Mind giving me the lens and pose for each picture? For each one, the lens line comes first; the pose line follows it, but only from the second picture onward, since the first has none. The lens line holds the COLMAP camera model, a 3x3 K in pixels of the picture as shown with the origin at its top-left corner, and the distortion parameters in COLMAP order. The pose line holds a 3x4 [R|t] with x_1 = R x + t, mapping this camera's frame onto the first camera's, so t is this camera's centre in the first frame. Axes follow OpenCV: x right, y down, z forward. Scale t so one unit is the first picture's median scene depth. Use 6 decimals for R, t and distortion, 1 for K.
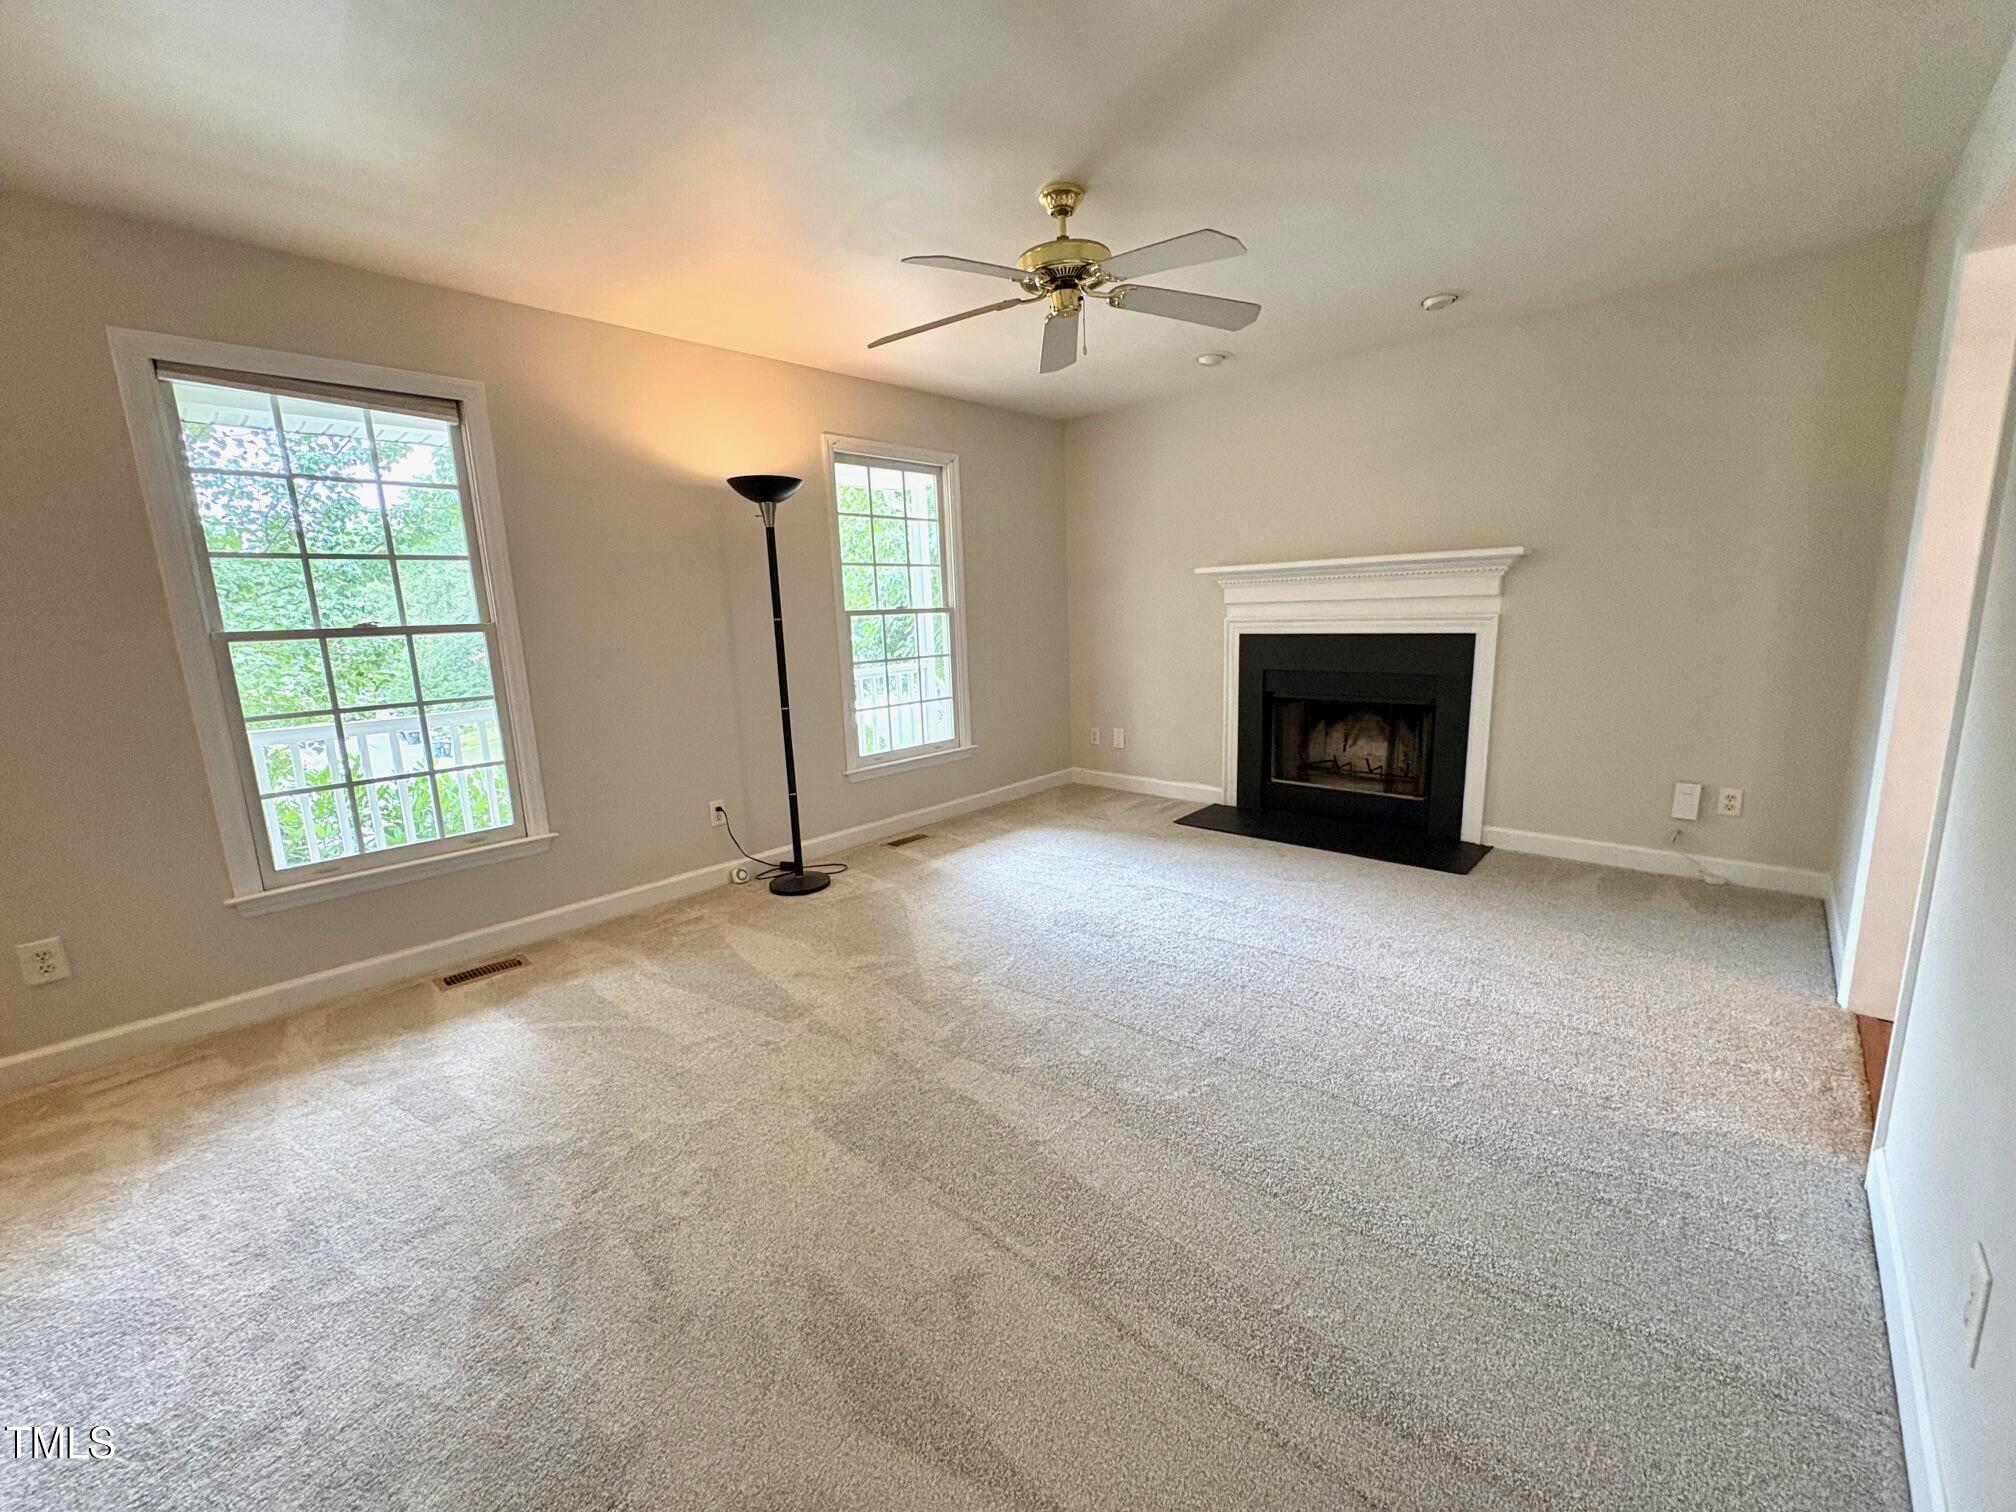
lens RADIAL K [[803.1, 0, 1013.6], [0, 803.1, 755.5], [0, 0, 1]] dist [0.001330, -0.000169]
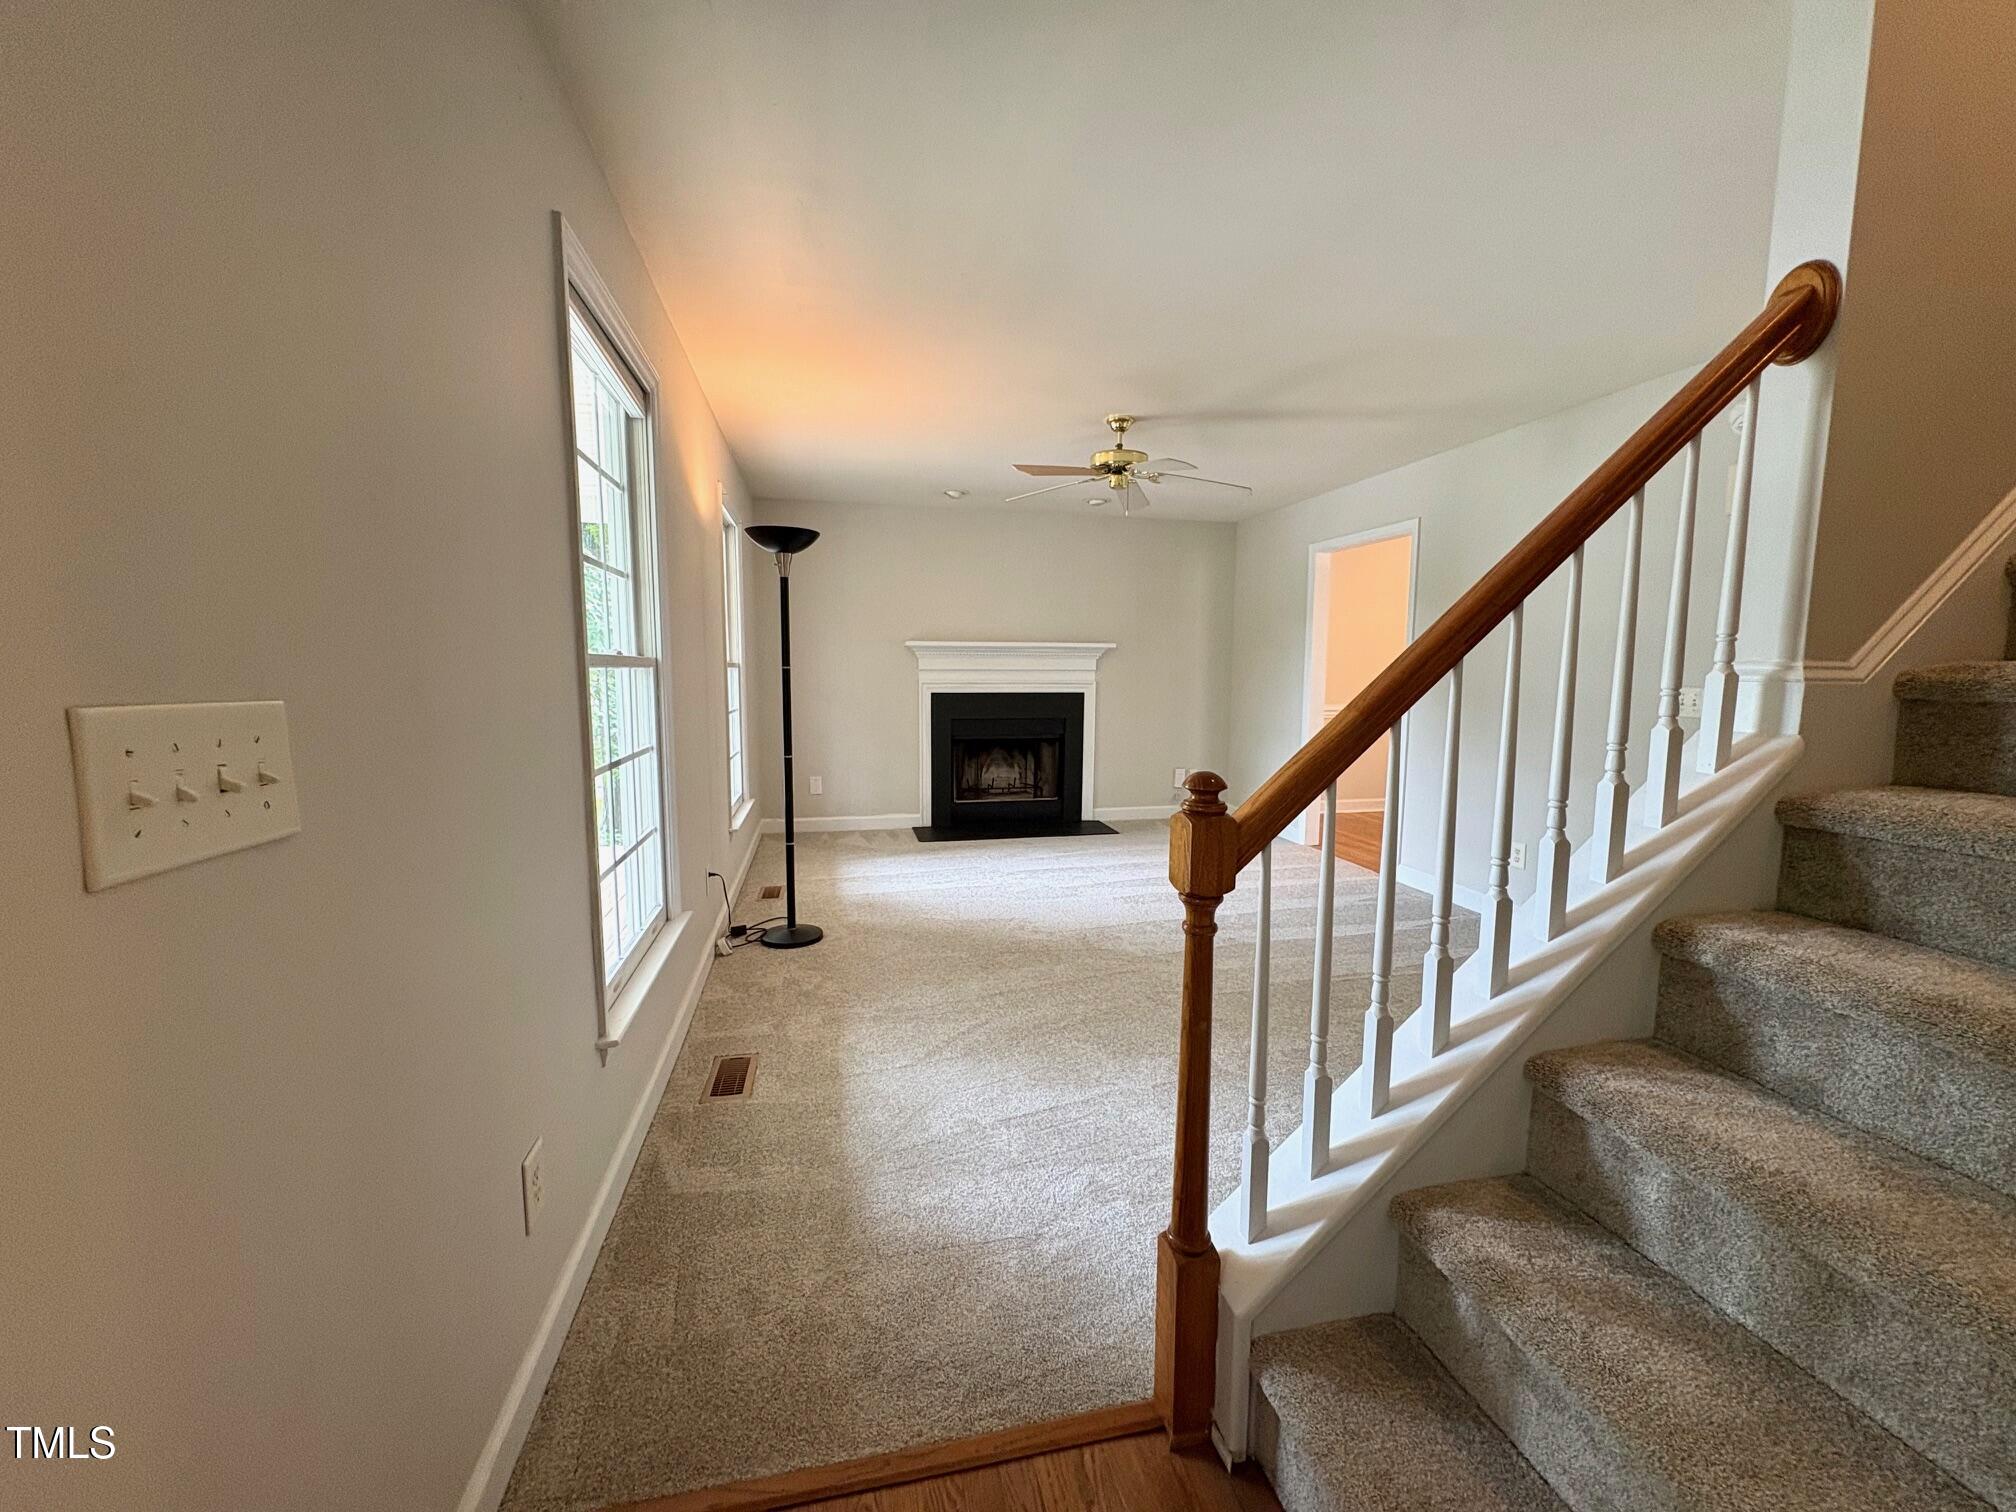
lens RADIAL K [[803.1, 0, 1014.3], [0, 803.1, 753.1], [0, 0, 1]] dist [0.001330, -0.000169]
pose [[0.567065, -0.048099, 0.822268, -0.888721], [0.125435, 0.991693, -0.028495, 0.000471], [-0.814066, 0.119300, 0.568387, 0.197135]]
